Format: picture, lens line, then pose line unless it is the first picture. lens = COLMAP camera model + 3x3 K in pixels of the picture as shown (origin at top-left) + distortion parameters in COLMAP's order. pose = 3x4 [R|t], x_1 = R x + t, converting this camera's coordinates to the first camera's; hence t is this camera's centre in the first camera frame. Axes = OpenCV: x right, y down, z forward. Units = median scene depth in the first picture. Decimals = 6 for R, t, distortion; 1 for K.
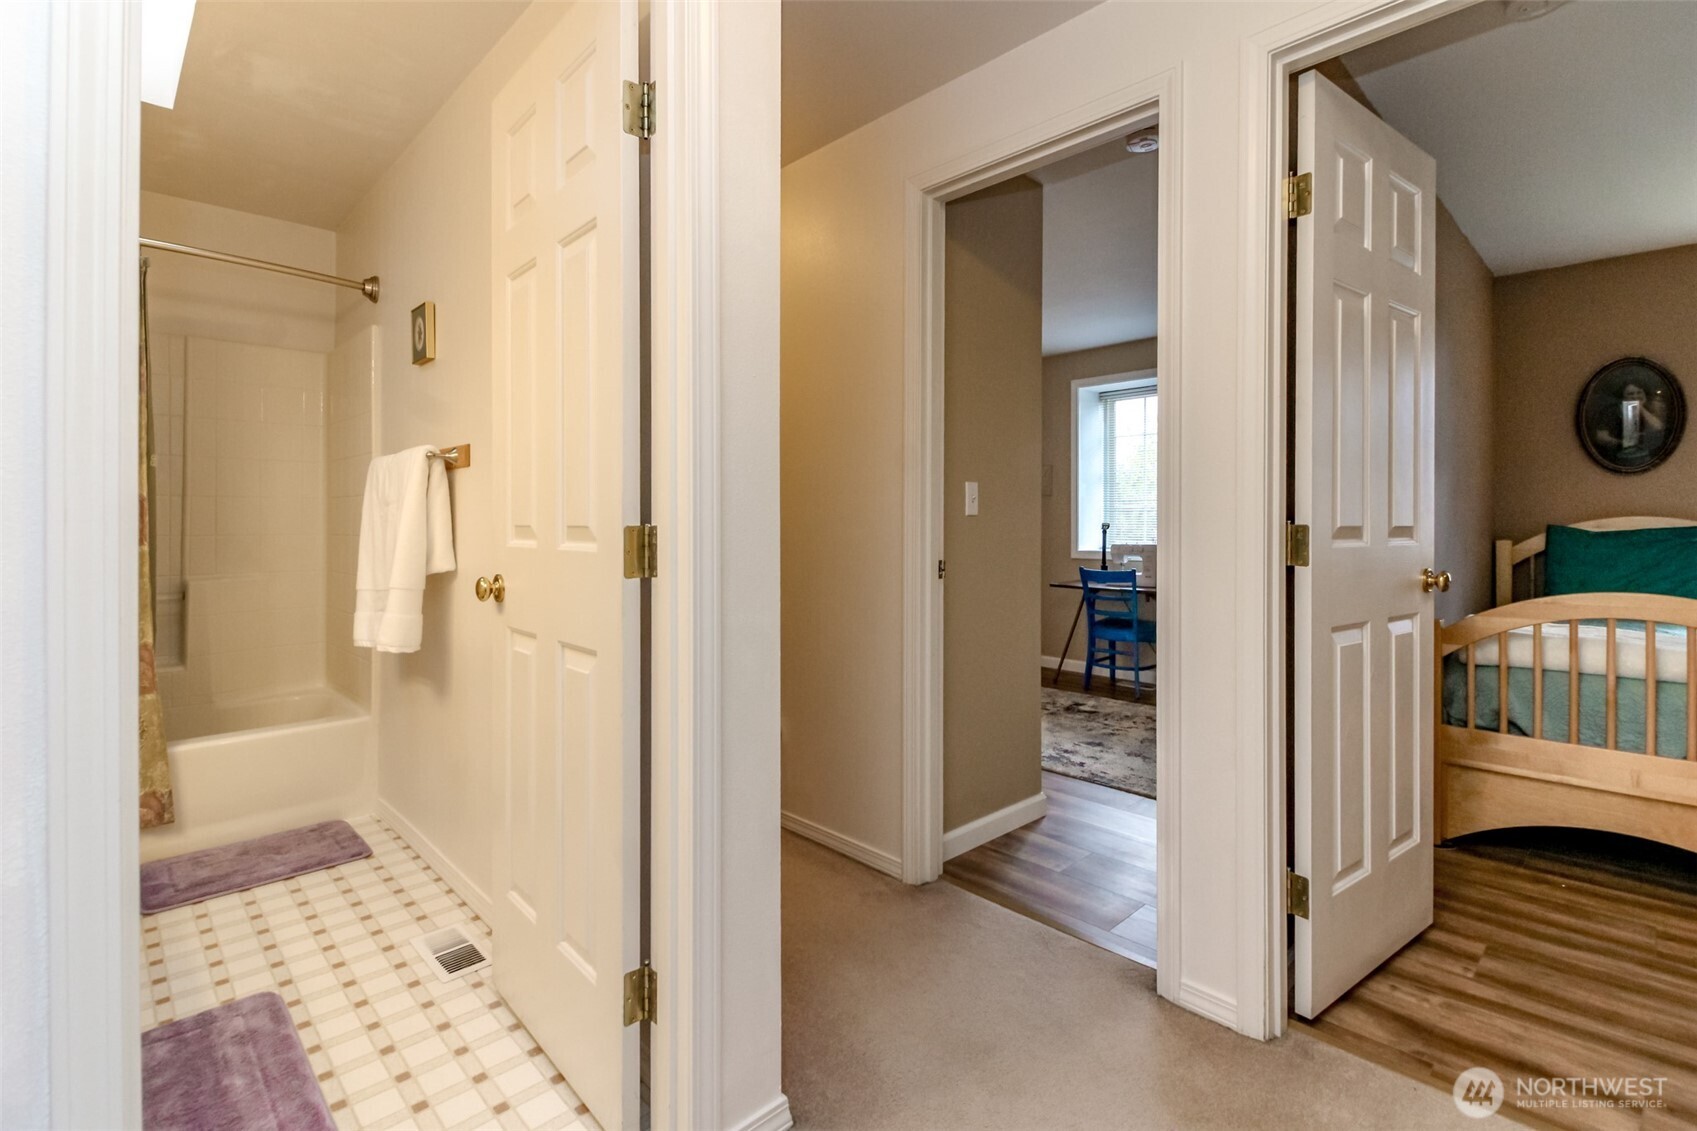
lens RADIAL K [[778.6, 0, 835.8], [0, 778.6, 510.8], [0, 0, 1]] dist [0.017158, -0.009730]
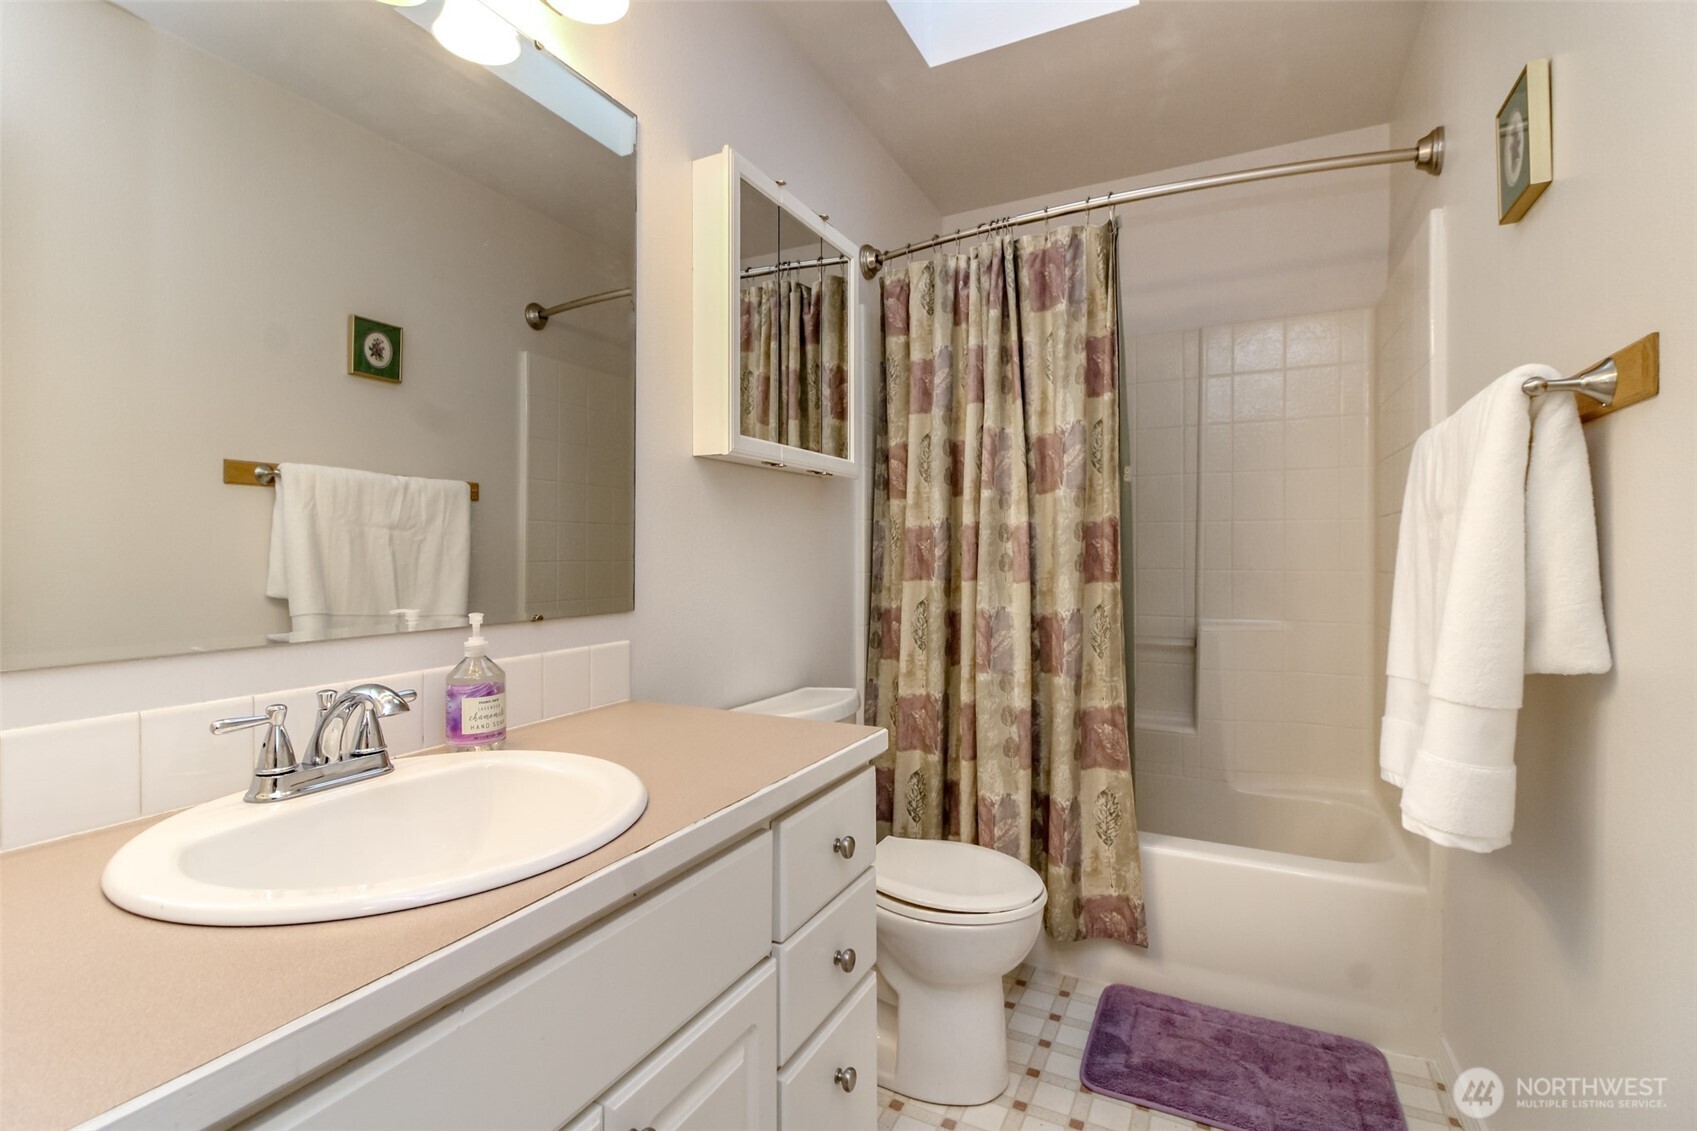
lens RADIAL K [[778.6, 0, 847.2], [0, 778.6, 559.9], [0, 0, 1]] dist [0.017158, -0.009730]
pose [[0.338342, 0.005215, -0.941009, -0.227403], [0.011733, 0.999884, 0.009760, 0.010475], [0.940950, -0.014343, 0.338242, 0.468276]]
